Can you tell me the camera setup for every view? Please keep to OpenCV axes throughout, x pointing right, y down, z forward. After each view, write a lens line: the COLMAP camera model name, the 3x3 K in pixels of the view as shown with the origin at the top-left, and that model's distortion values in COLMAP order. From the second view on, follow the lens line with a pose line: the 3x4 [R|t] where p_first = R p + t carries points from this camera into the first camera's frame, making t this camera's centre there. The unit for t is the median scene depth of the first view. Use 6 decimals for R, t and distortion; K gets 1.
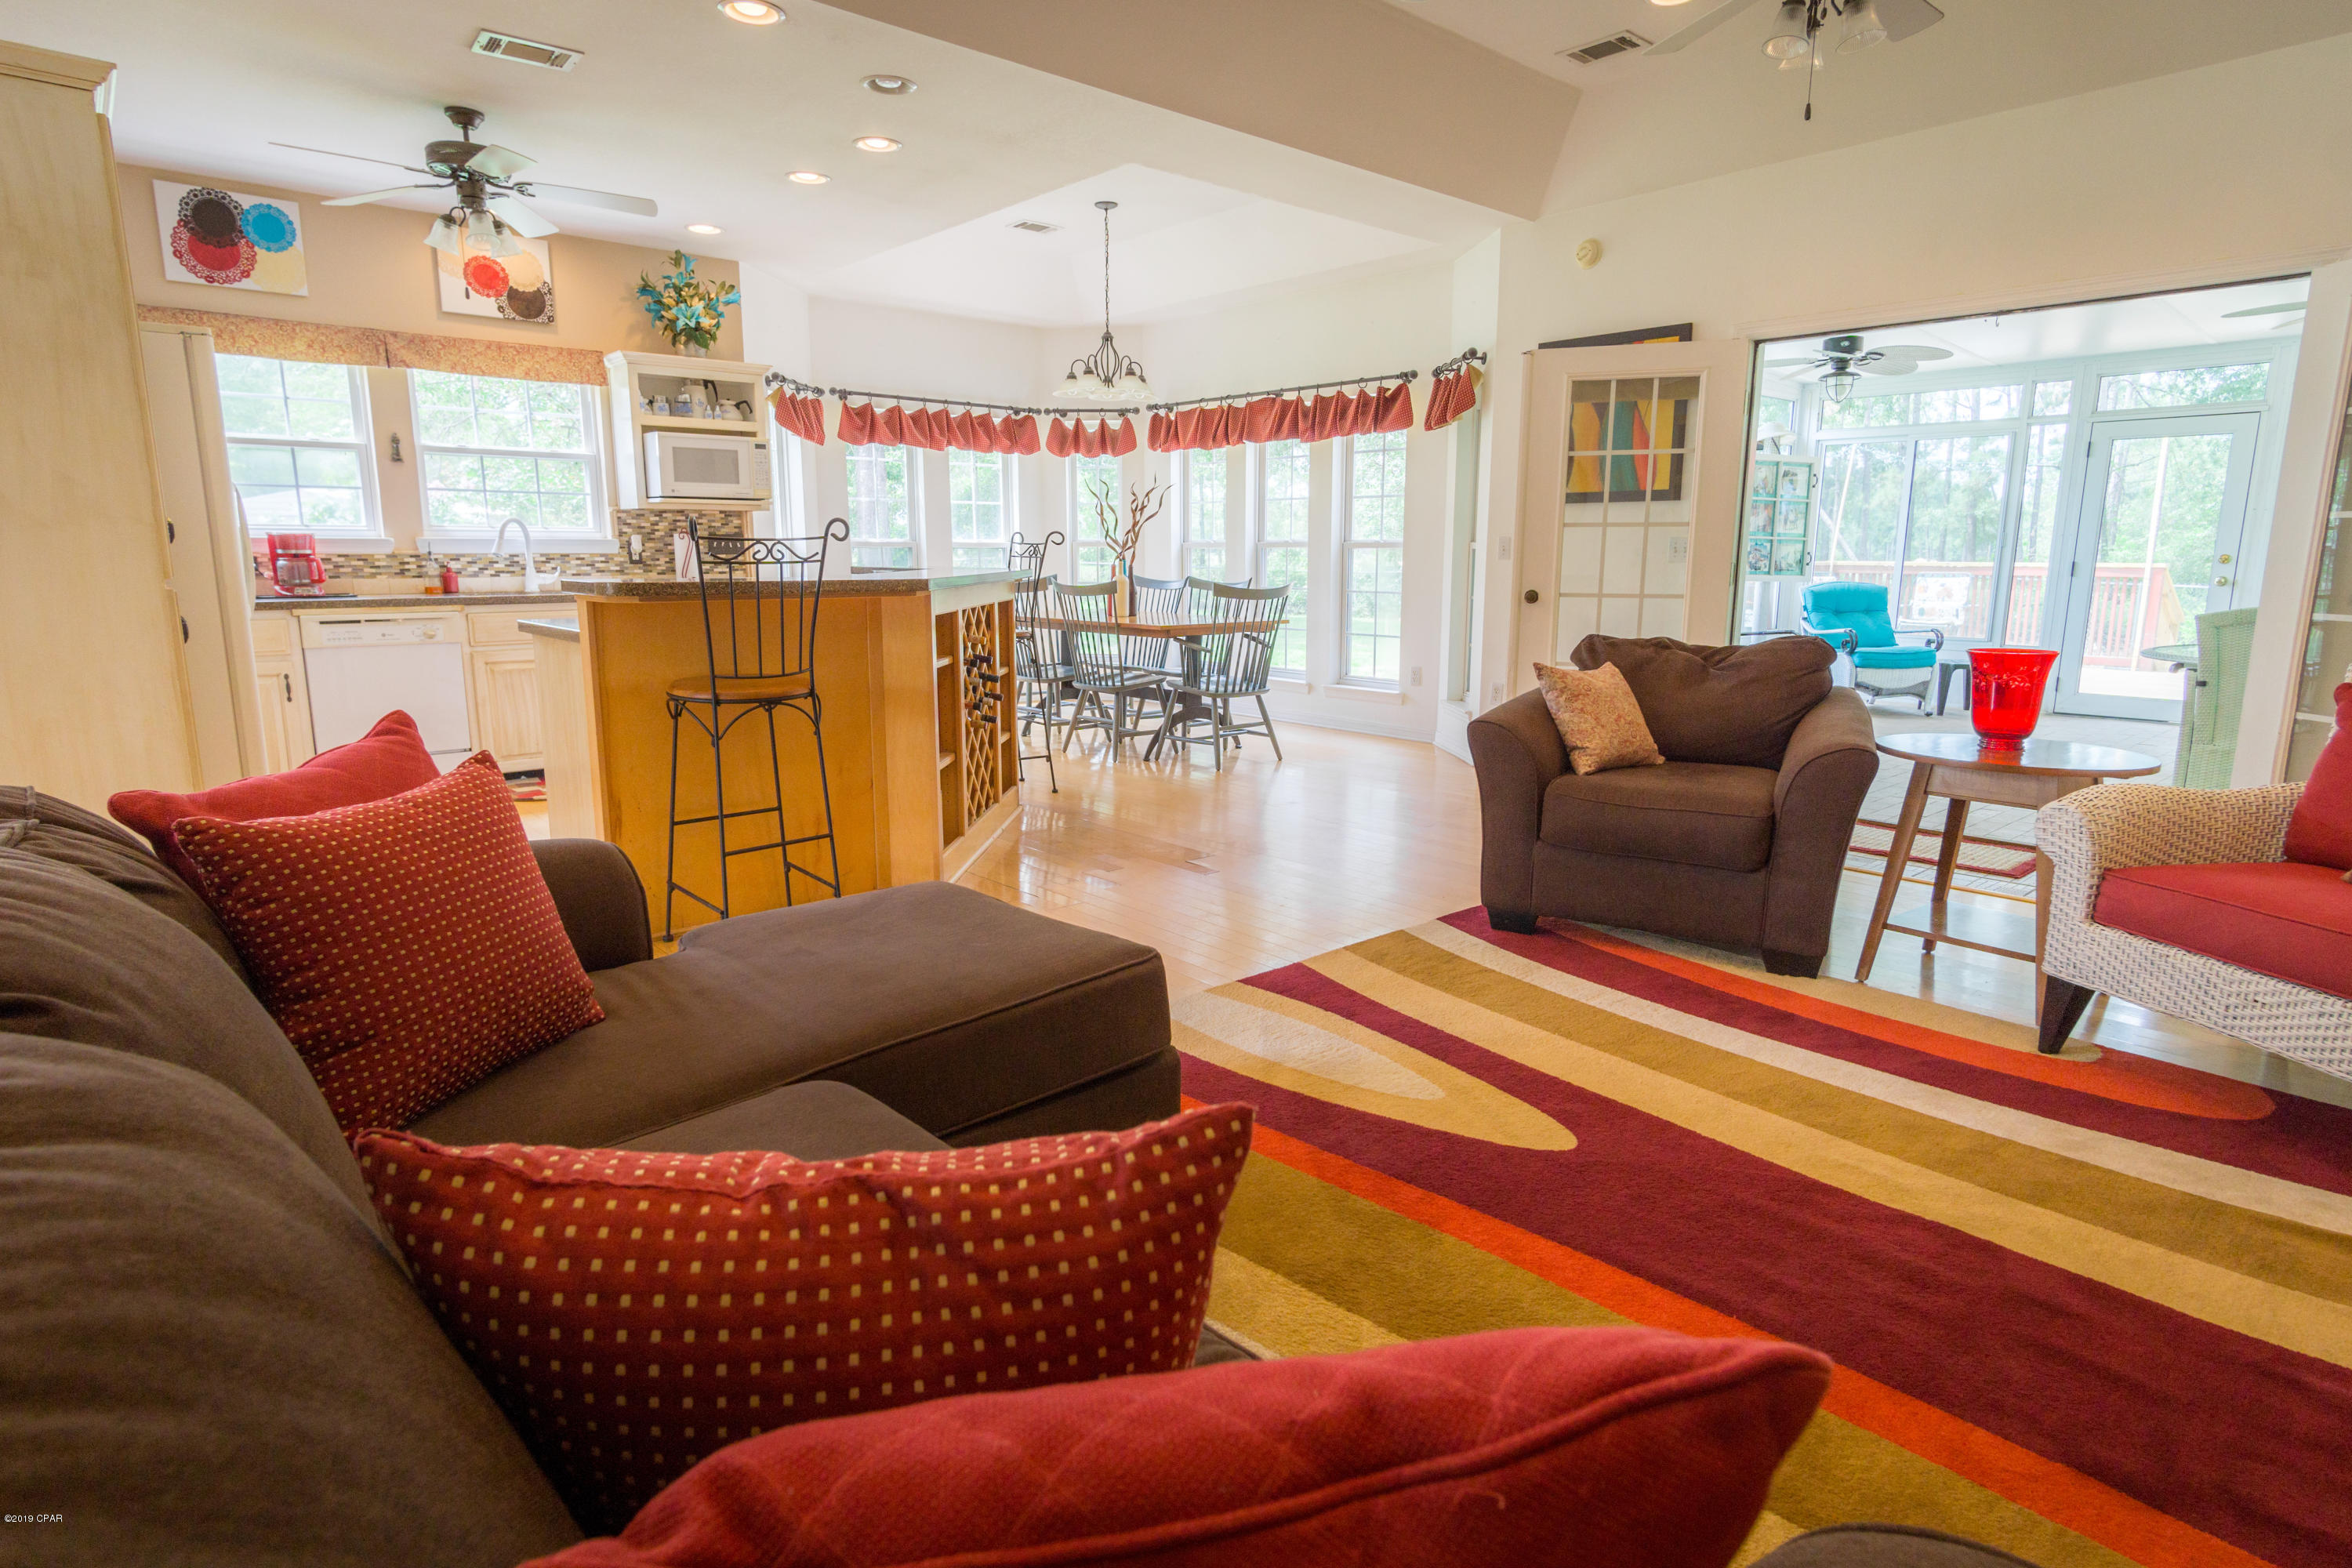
lens RADIAL K [[1276.4, 0, 1185.7], [0, 1276.4, 757.2], [0, 0, 1]] dist [0.003682, 0.000387]
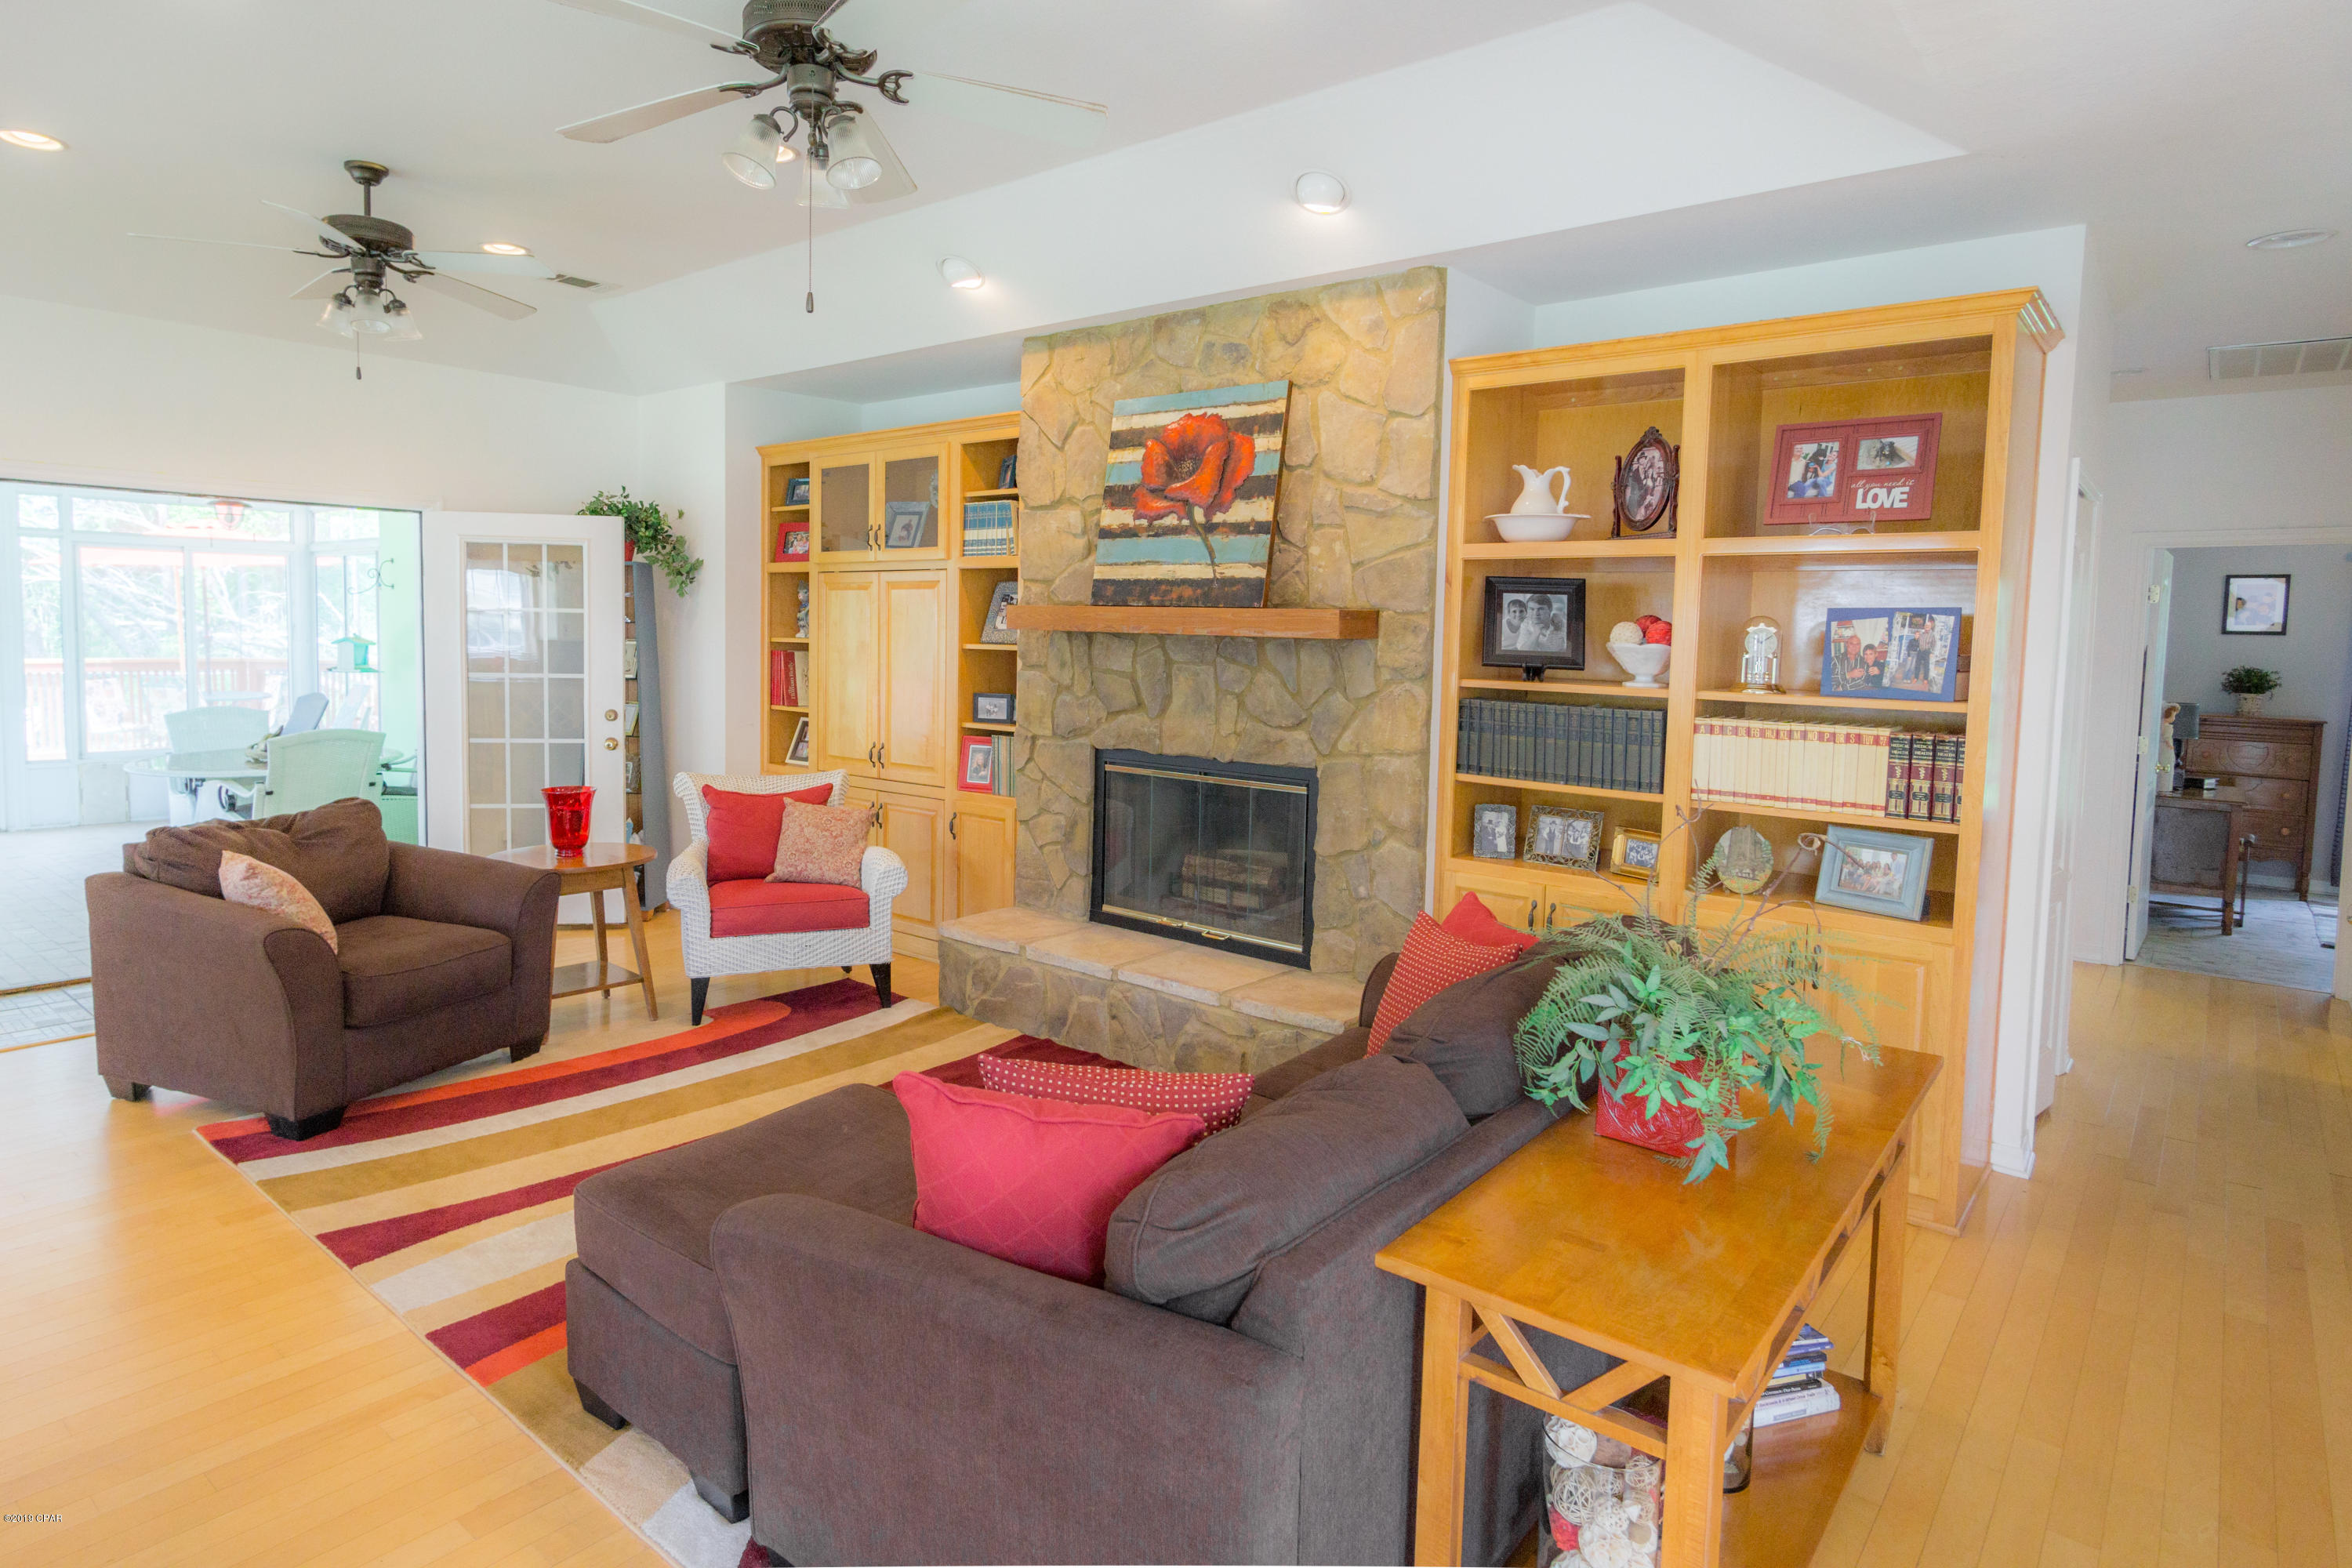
lens RADIAL K [[1276.4, 0, 1185.7], [0, 1276.4, 757.2], [0, 0, 1]] dist [0.003682, 0.000387]
pose [[-0.150112, -0.128265, 0.980314, -0.985959], [0.128960, 0.980537, 0.148041, -0.266985], [-0.980222, 0.148644, -0.130649, 0.506276]]
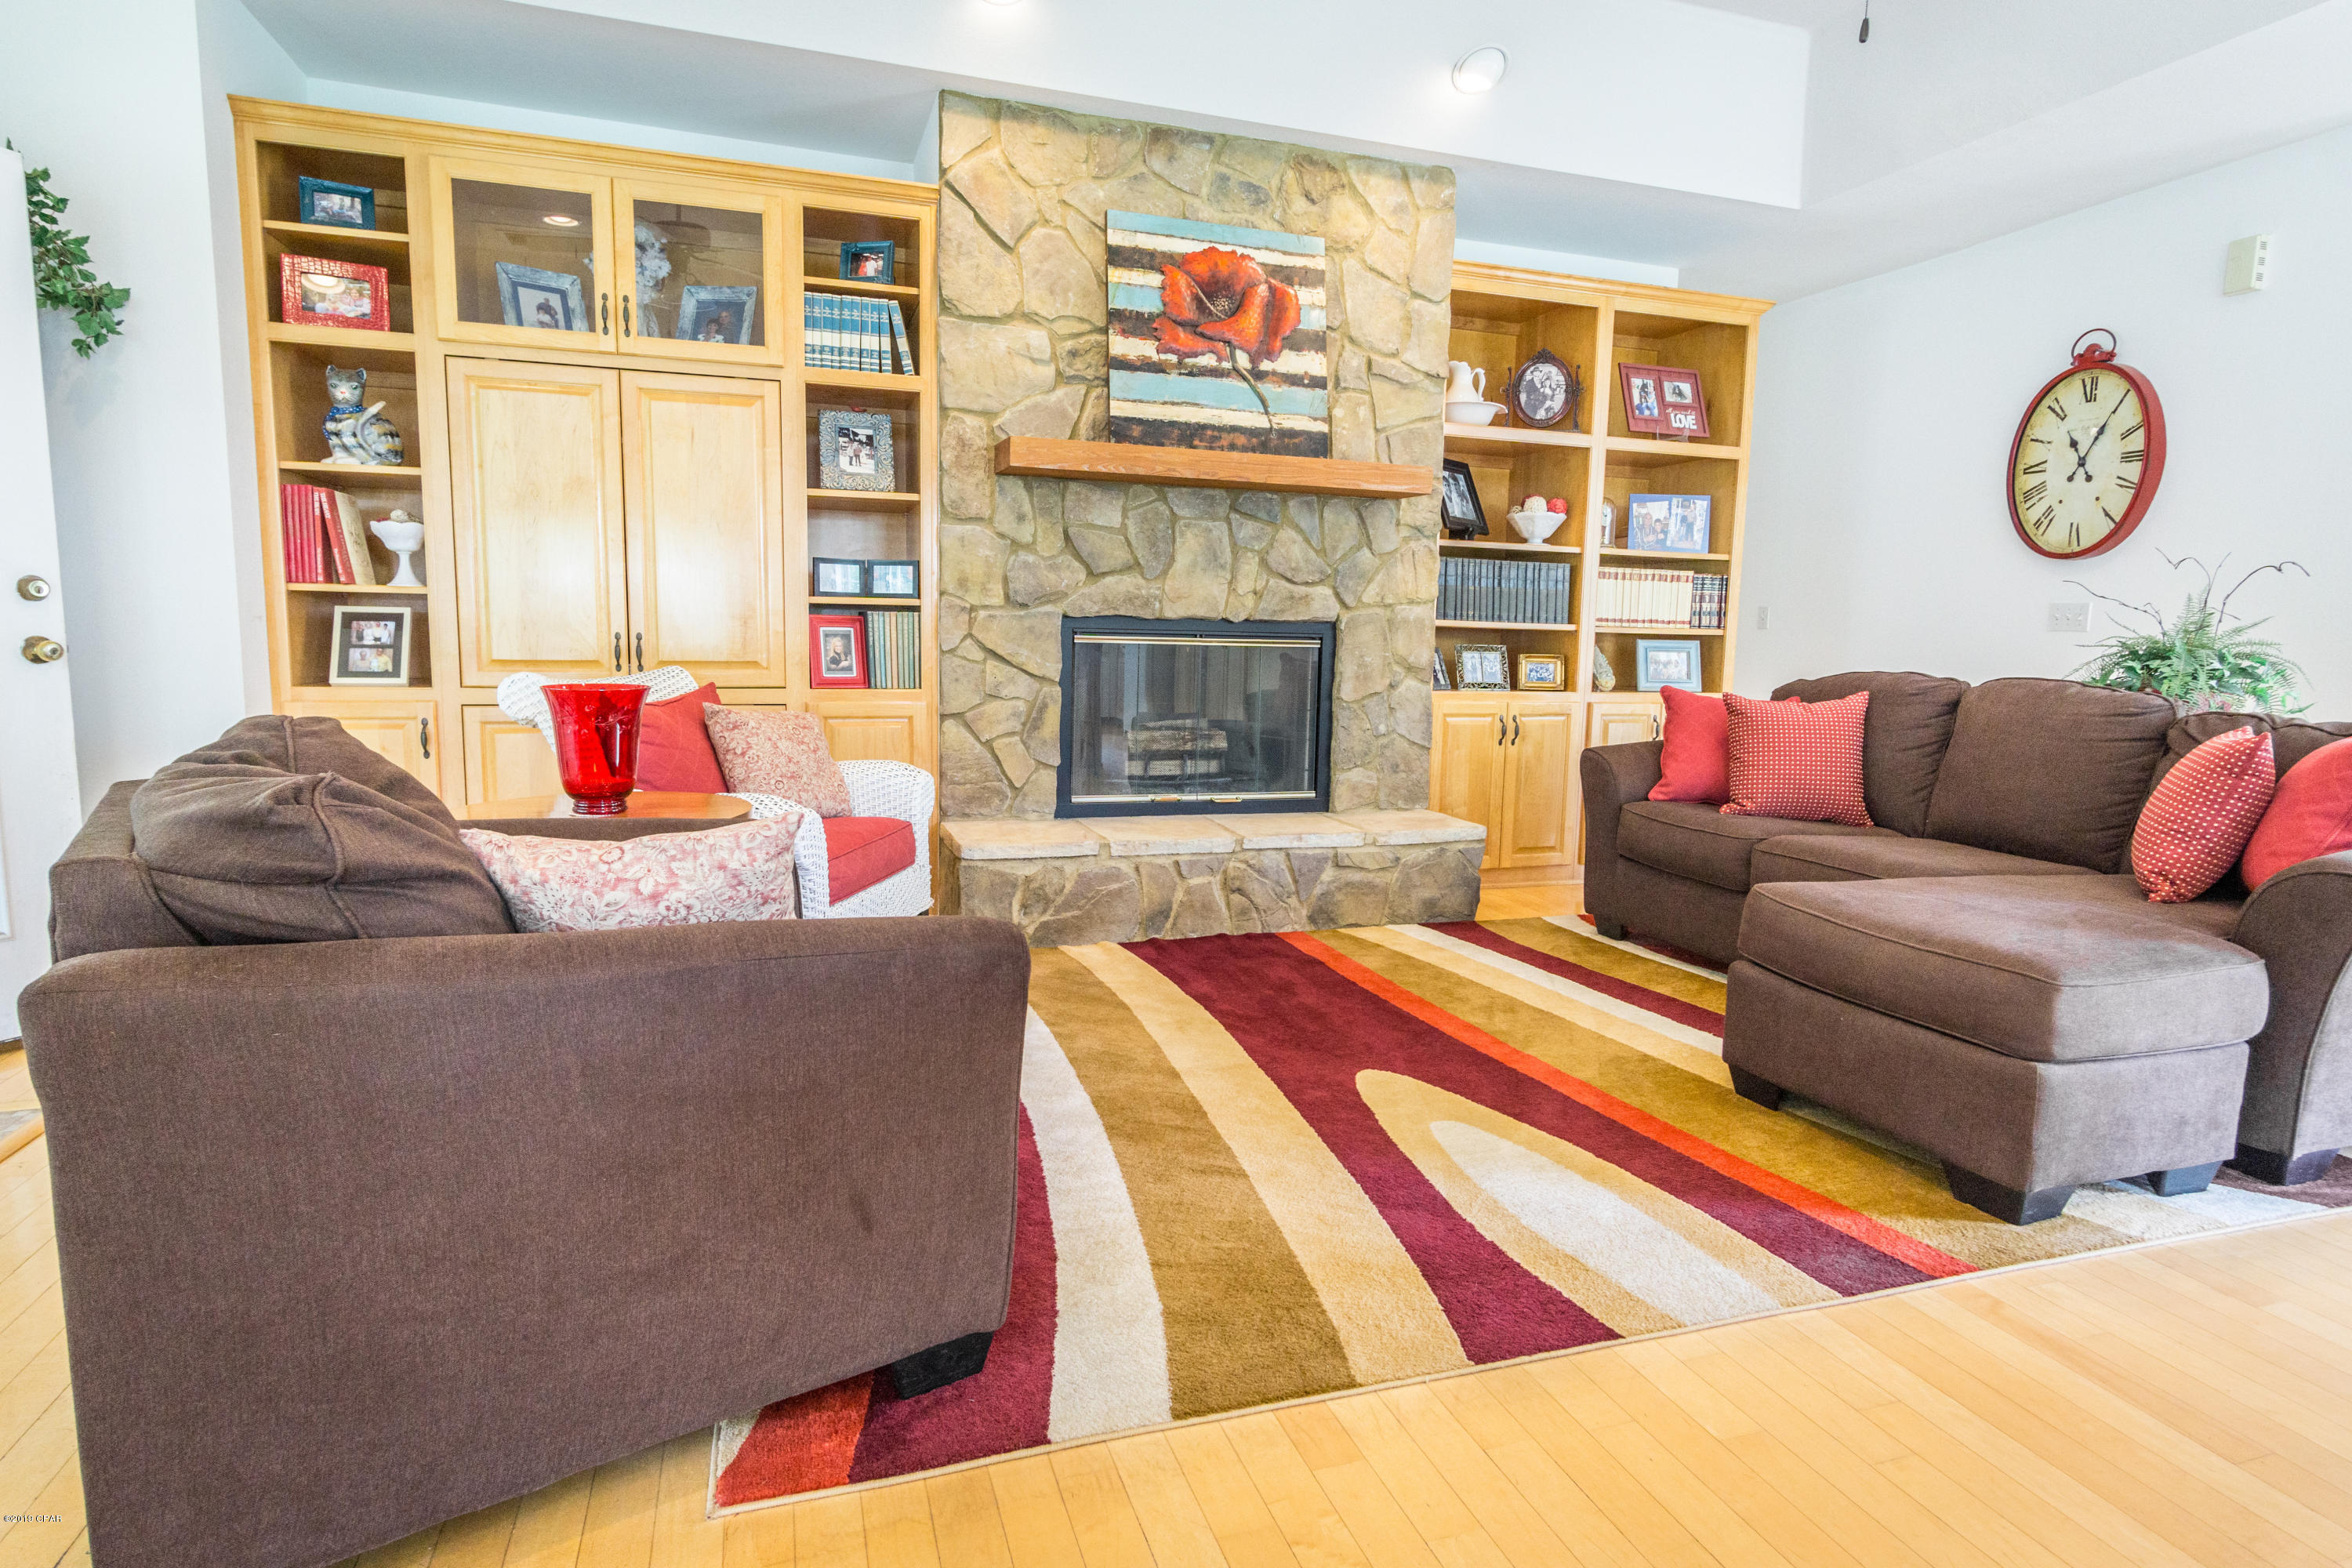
lens RADIAL K [[1165.5, 0, 1176.0], [0, 1165.5, 784.0], [0, 0, 1]] dist [0.004929, 0.000495]
pose [[-0.904127, -0.102995, 0.414665, 0.028819], [0.022180, 0.957889, 0.286282, -0.240532], [-0.426688, 0.268032, -0.863768, 1.590744]]
